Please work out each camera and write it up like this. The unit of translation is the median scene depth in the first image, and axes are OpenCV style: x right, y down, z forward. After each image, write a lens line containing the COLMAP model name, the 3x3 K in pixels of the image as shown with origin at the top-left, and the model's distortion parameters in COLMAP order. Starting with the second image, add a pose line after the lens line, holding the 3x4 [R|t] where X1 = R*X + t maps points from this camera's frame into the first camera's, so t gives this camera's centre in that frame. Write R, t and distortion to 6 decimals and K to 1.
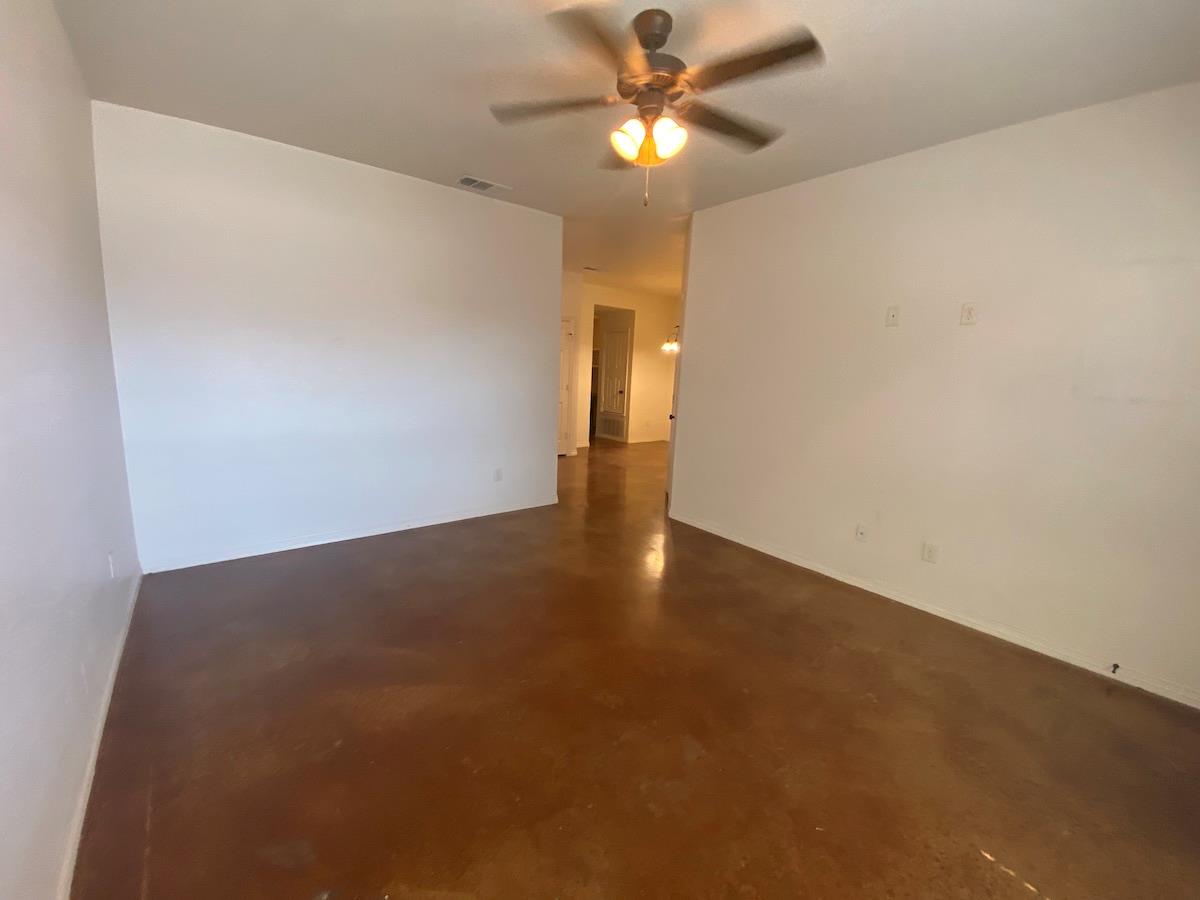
lens RADIAL K [[485.2, 0, 600.0], [0, 485.2, 450.0], [0, 0, 1]] dist [0.023837, -0.020294]
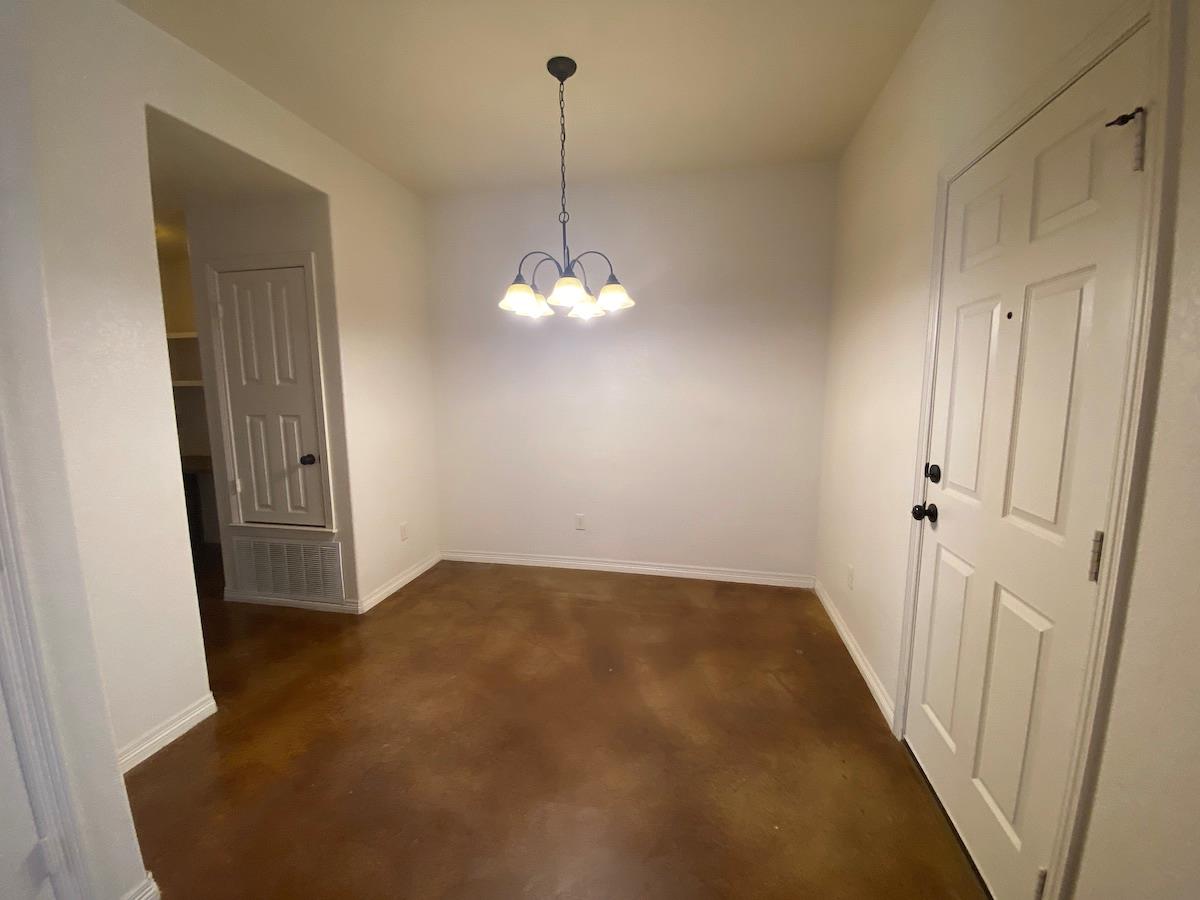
lens RADIAL K [[485.2, 0, 600.0], [0, 485.2, 450.0], [0, 0, 1]] dist [0.023837, -0.020294]
pose [[0.772873, -0.126717, 0.621779, -0.006618], [0.138030, 0.989968, 0.030180, -0.108607], [-0.619366, 0.062499, 0.782611, 0.633958]]
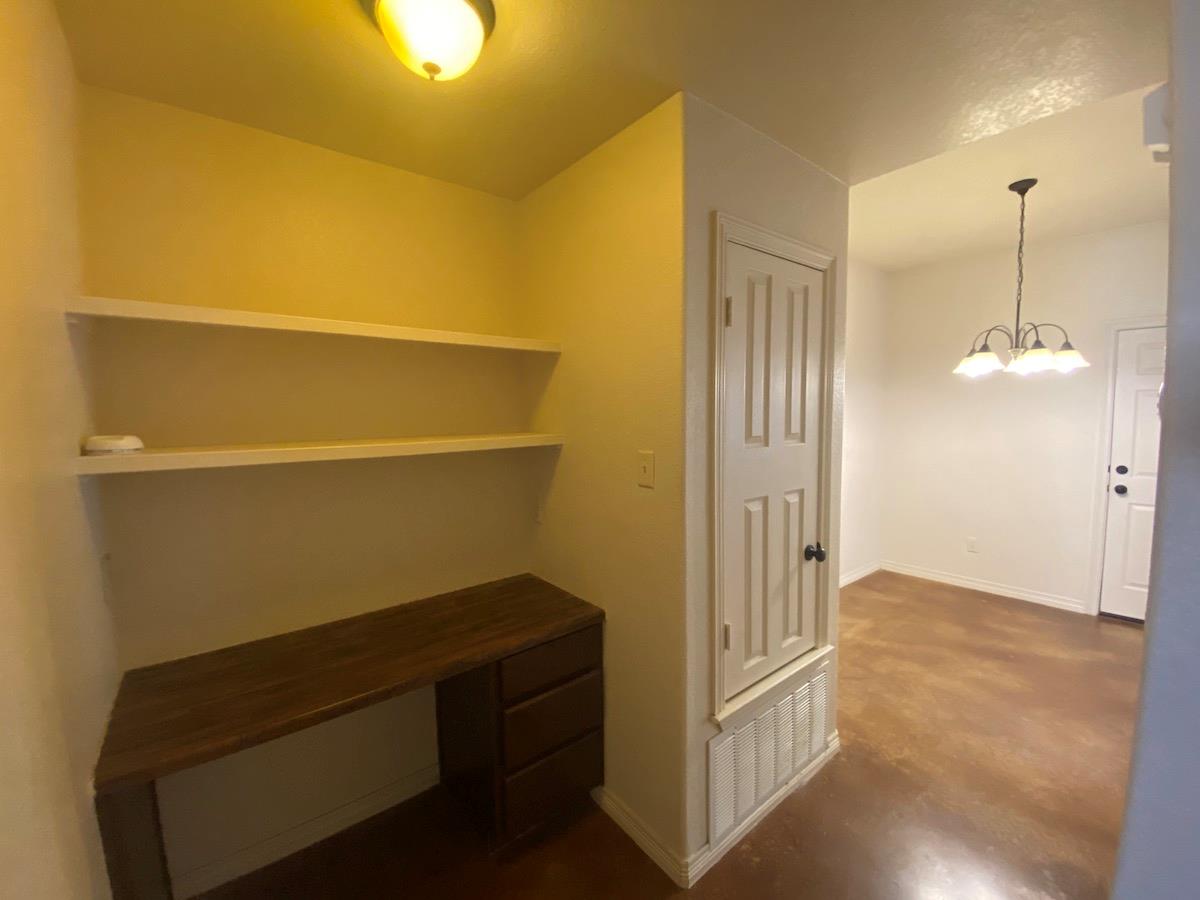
lens RADIAL K [[485.2, 0, 600.0], [0, 485.2, 450.0], [0, 0, 1]] dist [0.023837, -0.020294]
pose [[-0.004586, -0.112406, 0.993652, -0.159809], [0.175723, 0.978110, 0.111459, -0.201564], [-0.984429, 0.175119, 0.015267, 1.075834]]
